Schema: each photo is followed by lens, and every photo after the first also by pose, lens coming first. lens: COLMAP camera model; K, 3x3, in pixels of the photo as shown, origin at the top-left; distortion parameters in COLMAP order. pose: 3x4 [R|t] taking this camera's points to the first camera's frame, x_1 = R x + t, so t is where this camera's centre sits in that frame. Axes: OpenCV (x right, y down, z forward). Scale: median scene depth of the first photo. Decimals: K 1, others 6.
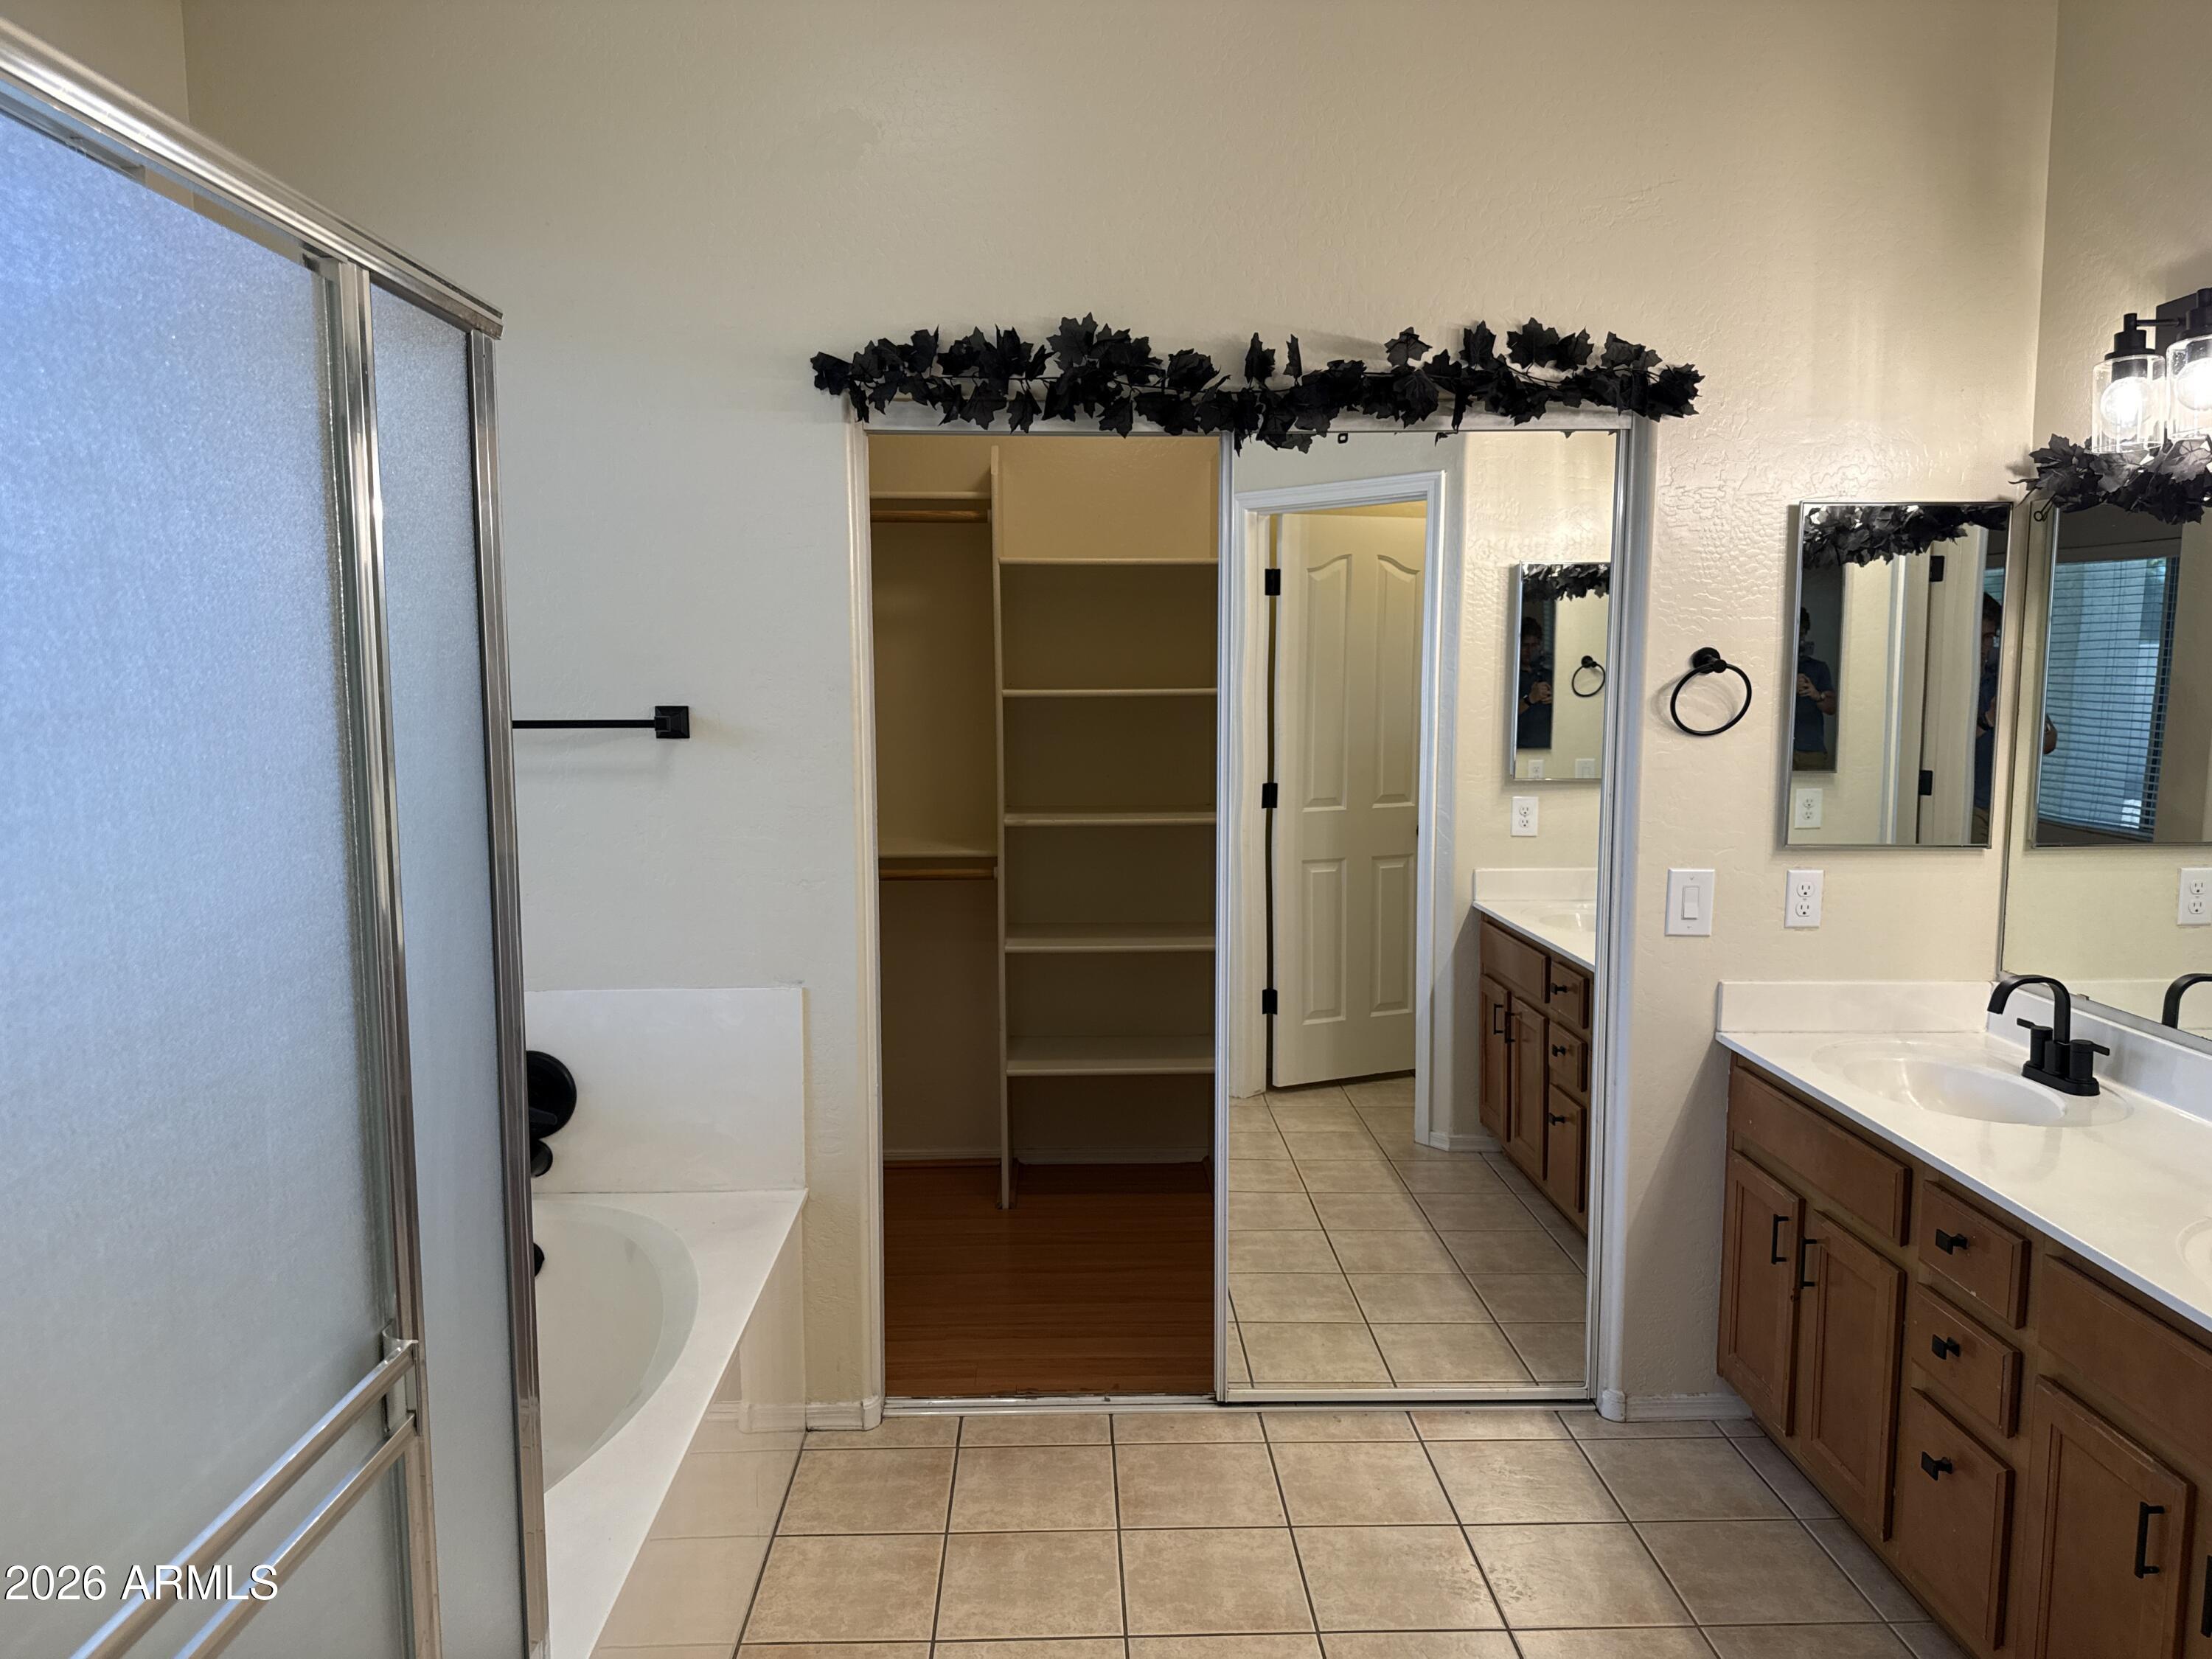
lens RADIAL K [[1573.5, 0, 1107.7], [0, 1573.5, 805.0], [0, 0, 1]] dist [0.125237, -0.191592]
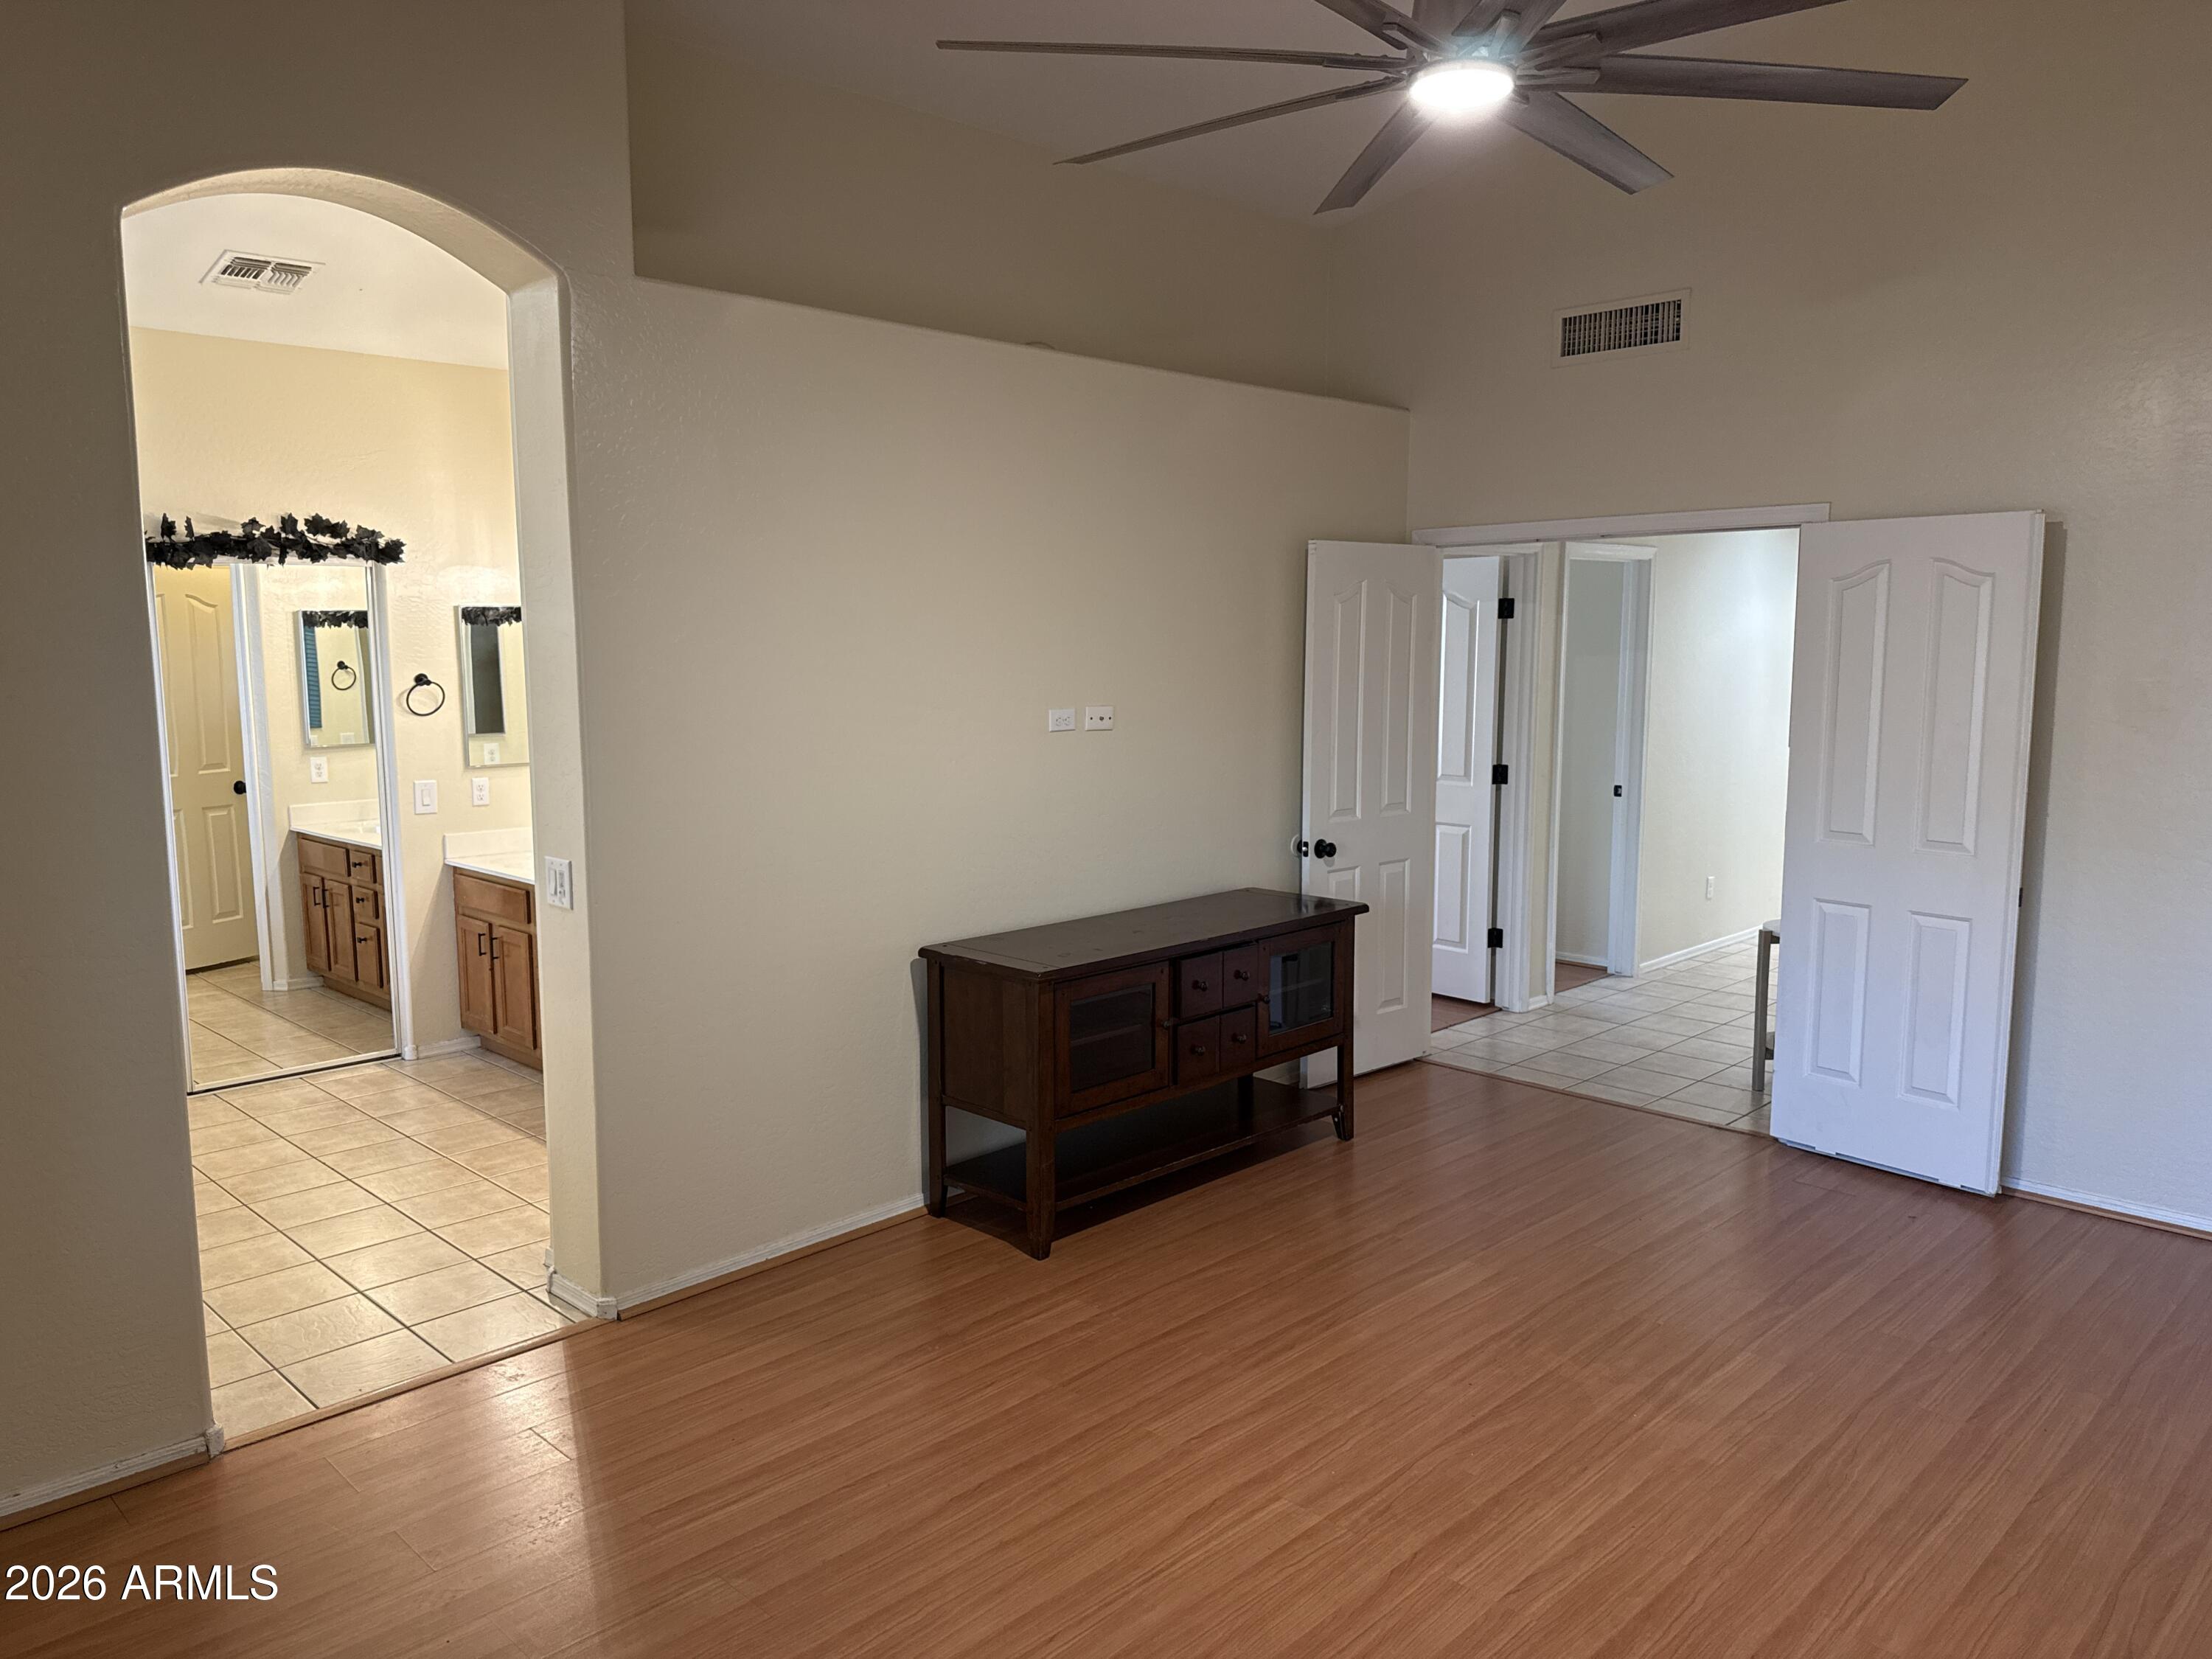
lens RADIAL K [[1568.5, 0, 1112.3], [0, 1568.5, 848.2], [0, 0, 1]] dist [0.037672, -0.084392]
pose [[0.723122, -0.100599, 0.683355, -0.404299], [0.070369, 0.994919, 0.072001, 0.045115], [-0.687127, -0.003978, 0.726527, -1.125626]]
